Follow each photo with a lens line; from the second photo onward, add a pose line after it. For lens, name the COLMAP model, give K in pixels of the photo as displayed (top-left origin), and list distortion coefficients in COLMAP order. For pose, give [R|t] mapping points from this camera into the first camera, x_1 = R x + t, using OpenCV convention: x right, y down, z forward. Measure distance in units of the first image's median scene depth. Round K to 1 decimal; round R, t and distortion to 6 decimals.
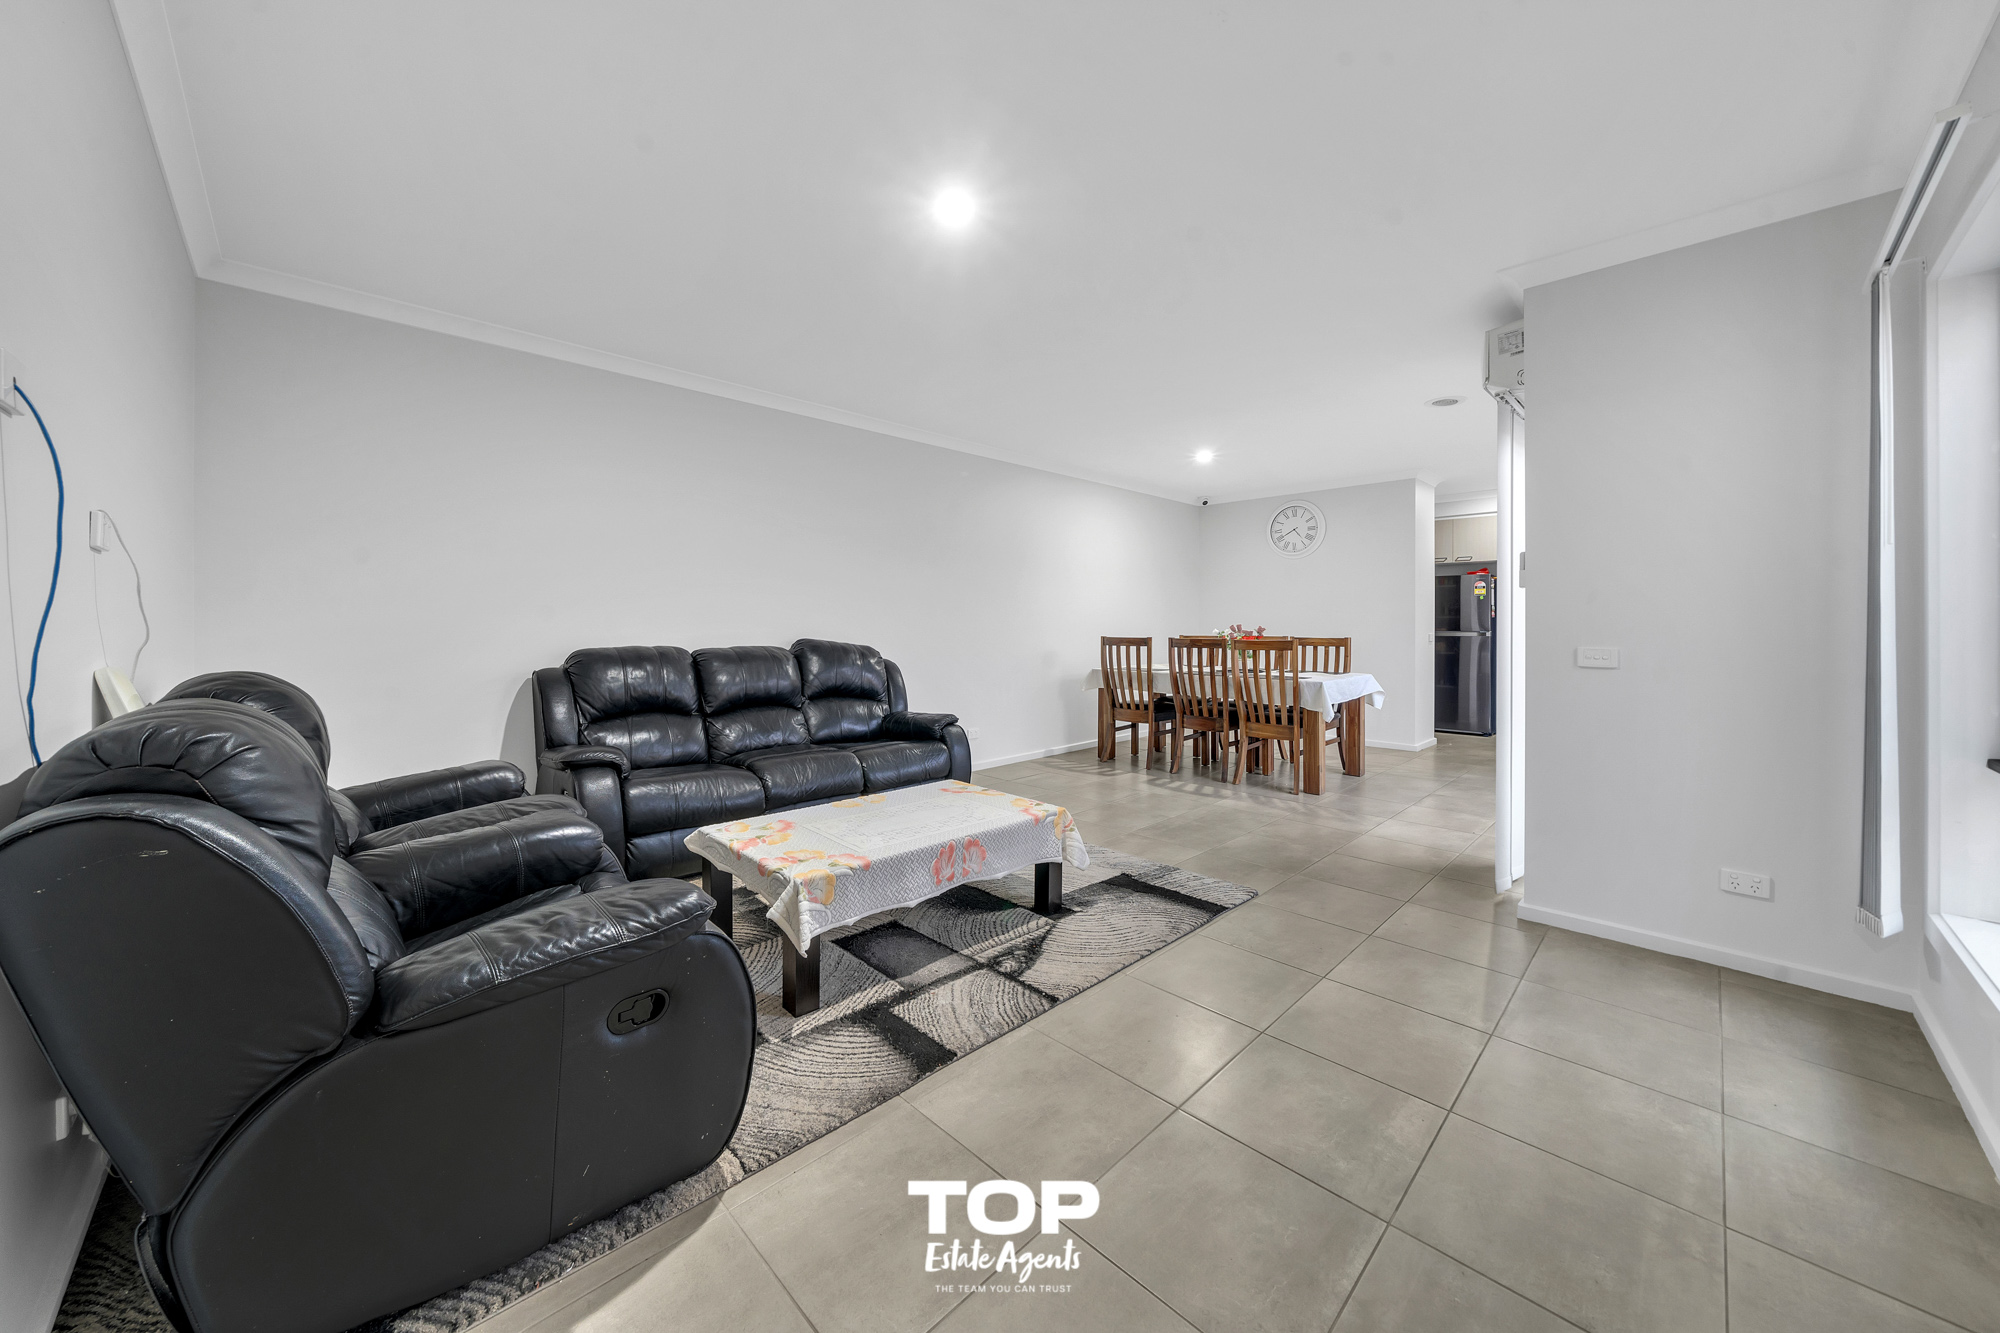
lens RADIAL K [[701.4, 0, 991.5], [0, 701.4, 626.7], [0, 0, 1]] dist [-0.001042, -0.000034]
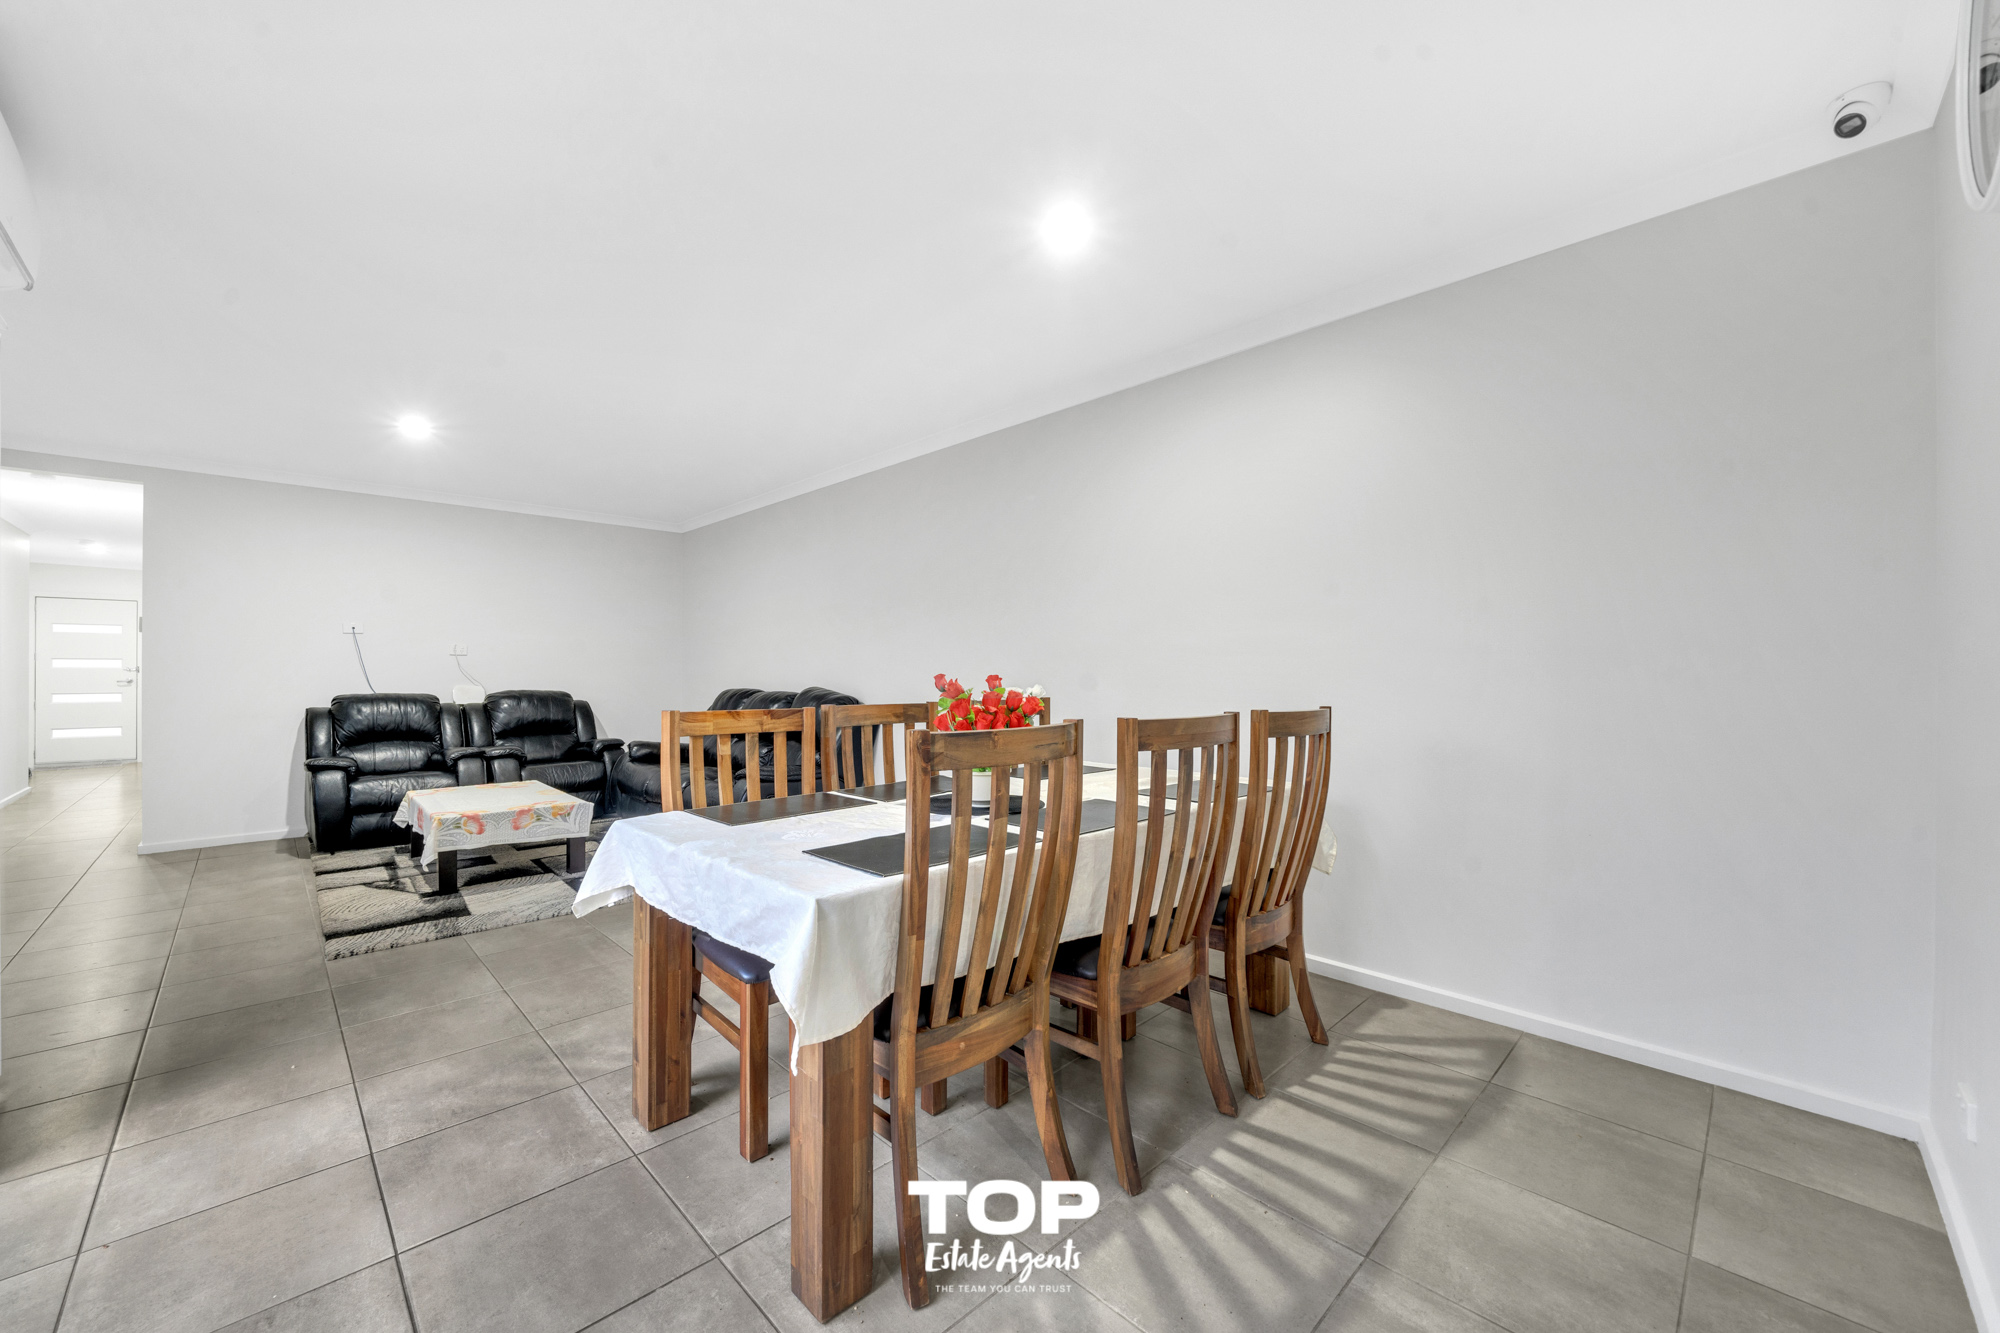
lens RADIAL K [[812.1, 0, 1054.0], [0, 812.1, 671.9], [0, 0, 1]] dist [0.001032, 0.000204]
pose [[-0.000670, -0.001308, -0.999999, 1.089466], [-0.003724, 0.999992, -0.001306, -0.008140], [0.999993, 0.003723, -0.000675, 1.457789]]
